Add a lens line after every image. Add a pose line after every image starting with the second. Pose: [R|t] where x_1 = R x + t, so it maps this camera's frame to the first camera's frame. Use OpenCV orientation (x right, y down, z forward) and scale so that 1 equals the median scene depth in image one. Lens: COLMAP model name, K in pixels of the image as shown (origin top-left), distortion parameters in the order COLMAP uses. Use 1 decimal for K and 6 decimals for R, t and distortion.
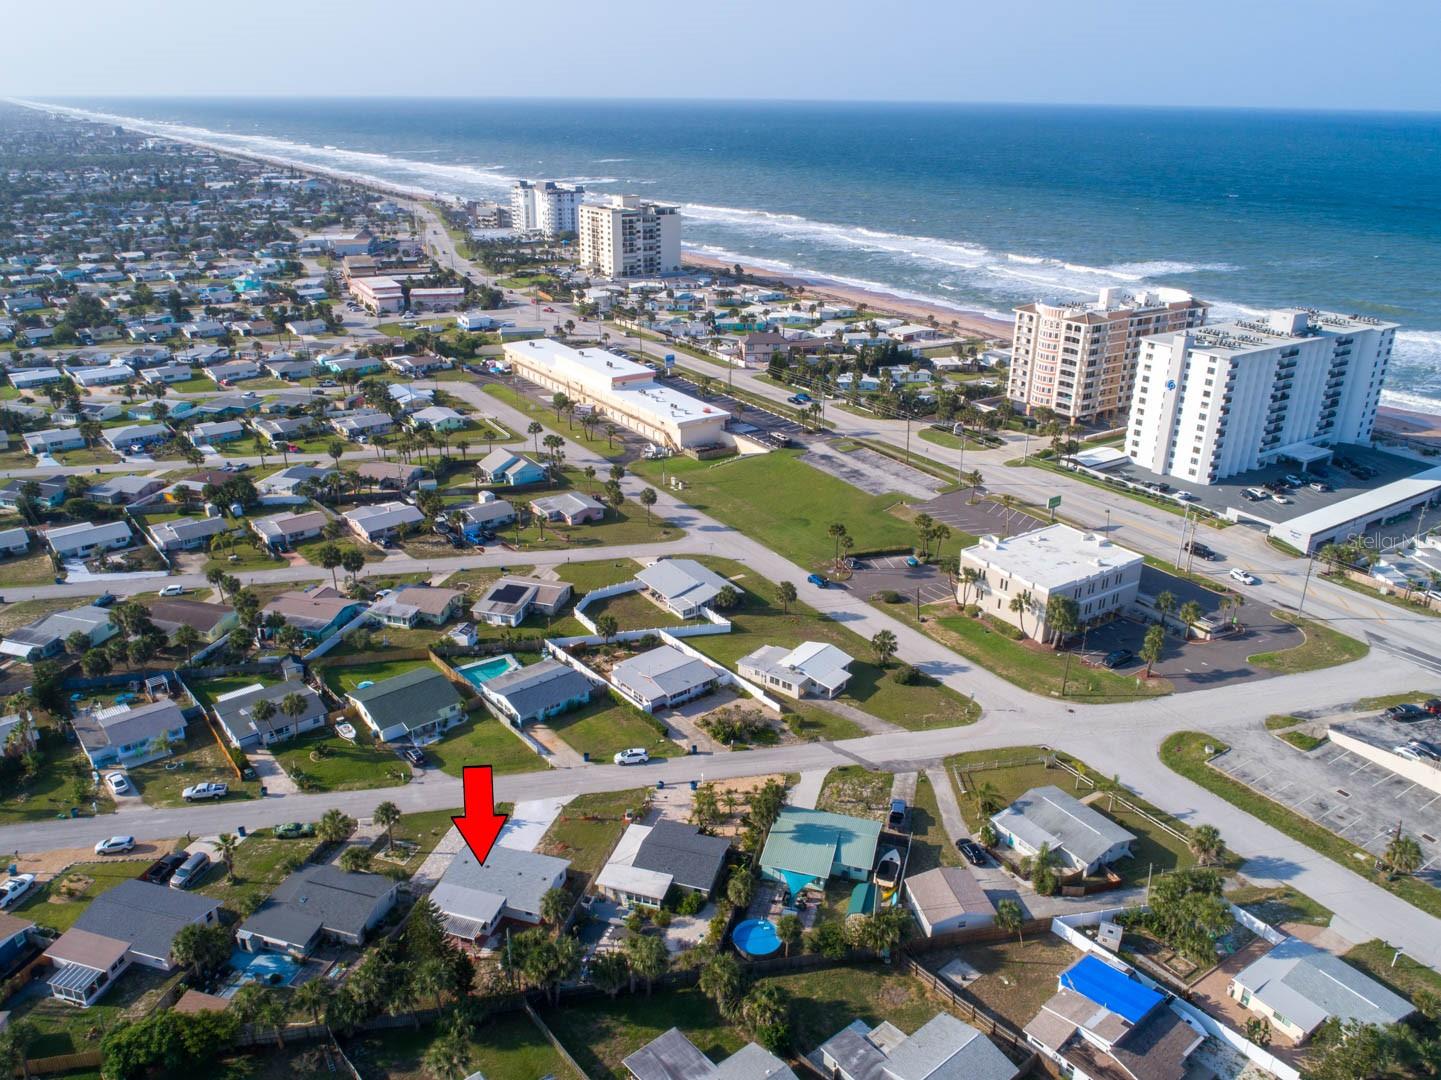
lens RADIAL K [[1084.4, 0, 718.2], [0, 1084.4, 539.9], [0, 0, 1]] dist [-0.022999, 0.009348]
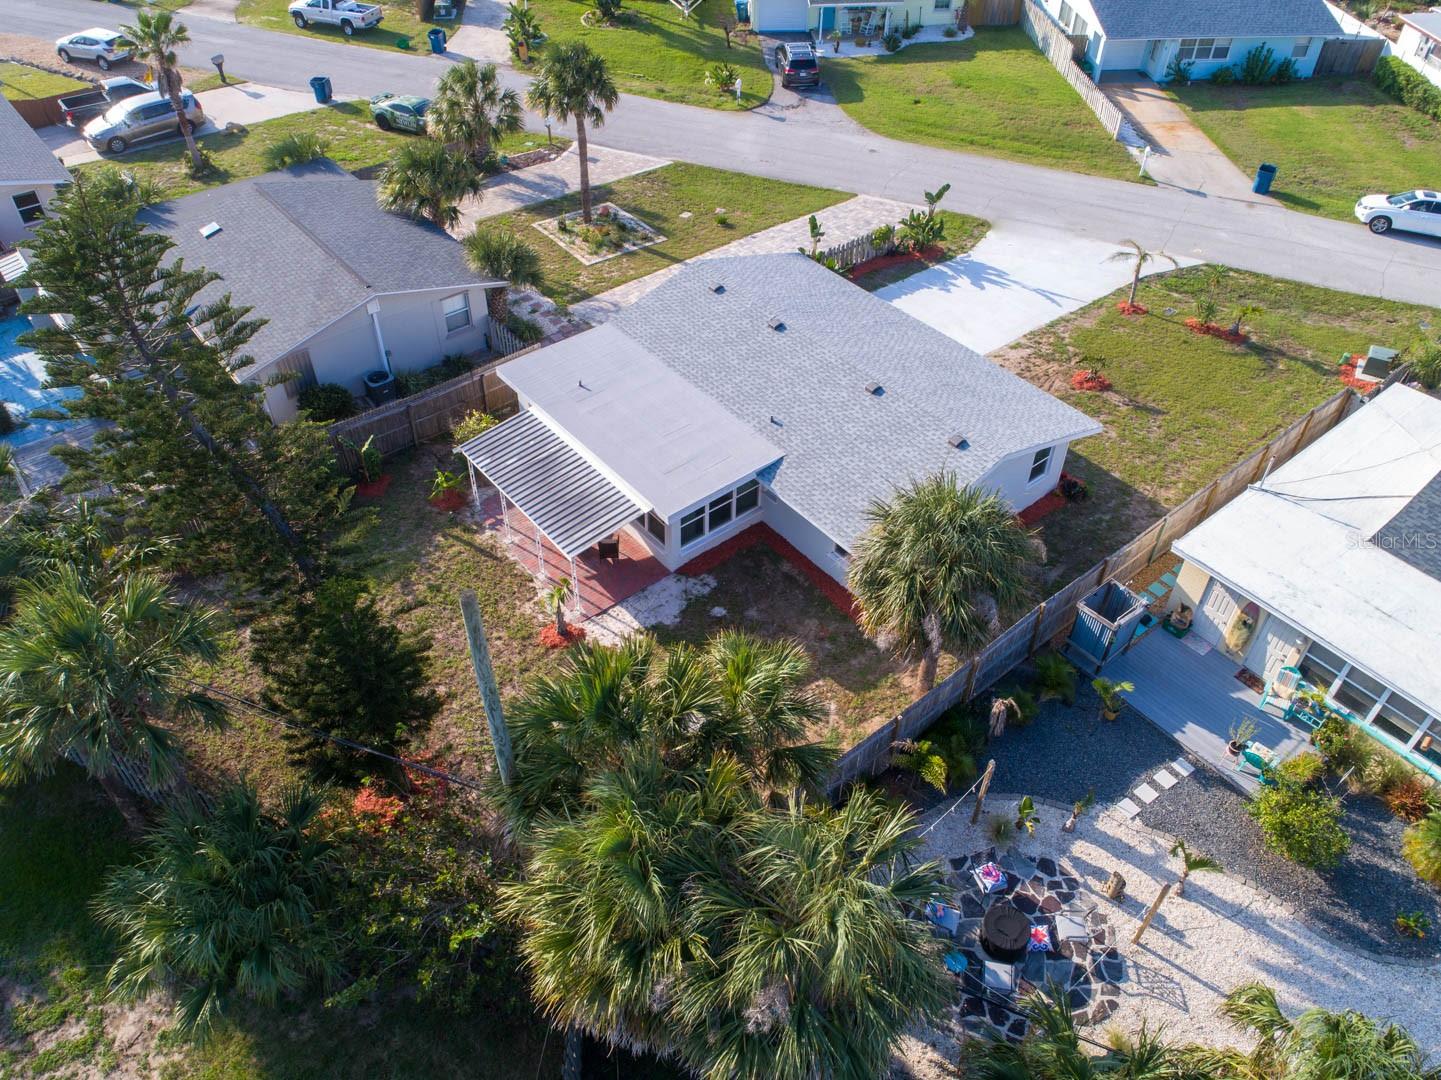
lens RADIAL K [[1084.4, 0, 722.3], [0, 1084.4, 545.5], [0, 0, 1]] dist [-0.022999, 0.009348]
pose [[0.824243, 0.385101, -0.415116, -0.080566], [-0.217891, 0.892373, 0.395213, 0.205946], [0.522635, -0.235302, 0.819442, 0.635204]]
